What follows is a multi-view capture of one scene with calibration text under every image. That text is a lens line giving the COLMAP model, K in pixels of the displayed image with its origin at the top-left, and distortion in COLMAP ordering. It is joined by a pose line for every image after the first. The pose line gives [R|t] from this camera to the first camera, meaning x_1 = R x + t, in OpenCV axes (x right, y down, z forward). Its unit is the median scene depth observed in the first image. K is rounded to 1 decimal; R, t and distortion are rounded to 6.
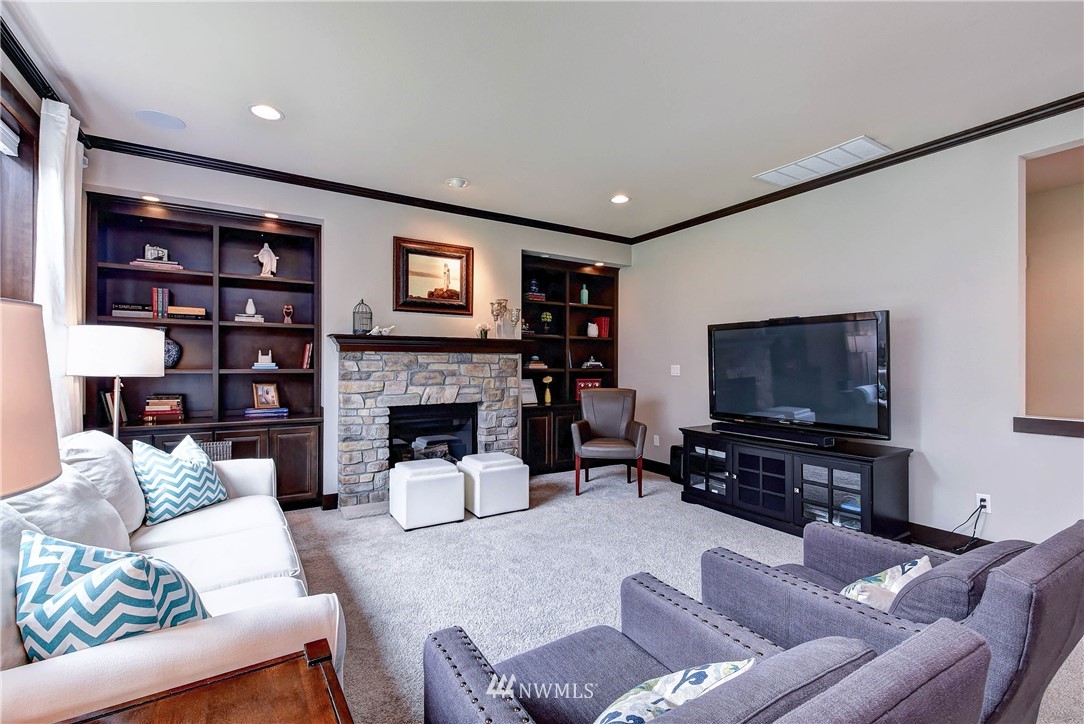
lens RADIAL K [[477.2, 0, 538.3], [0, 477.2, 360.0], [0, 0, 1]] dist [0.006343, -0.003802]
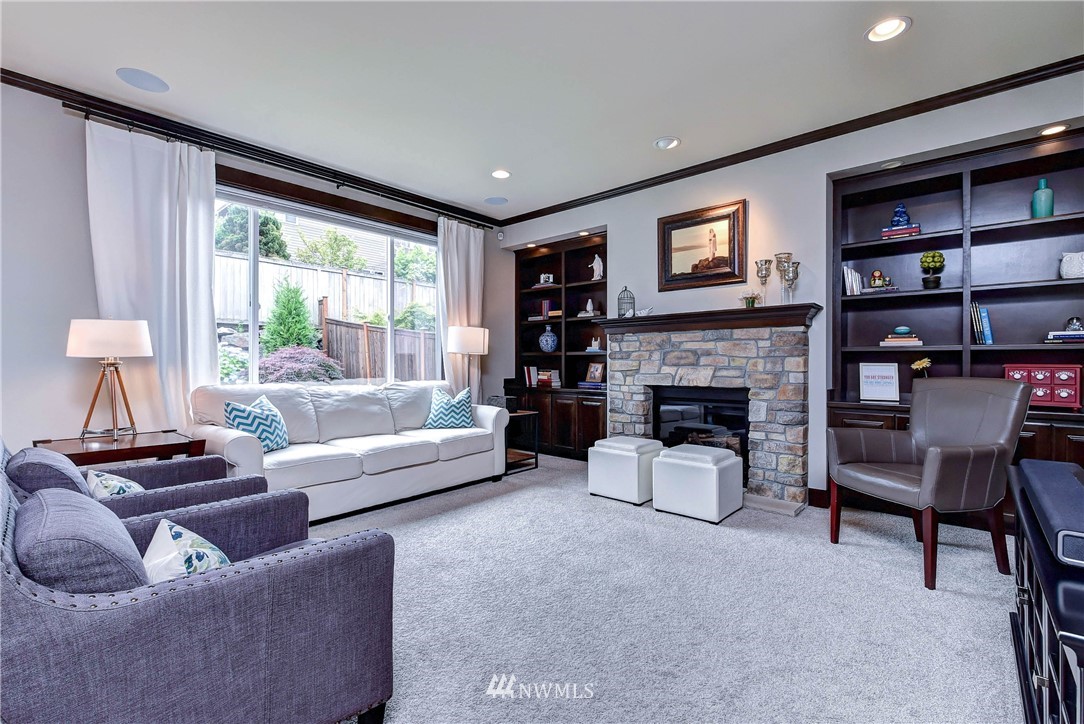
lens RADIAL K [[477.2, 0, 534.6], [0, 477.2, 361.4], [0, 0, 1]] dist [0.006343, -0.003802]
pose [[0.281247, -0.003020, -0.959631, 0.590183], [0.009948, 0.999950, -0.000231, 0.042165], [0.959584, -0.009482, 0.281263, 0.457973]]
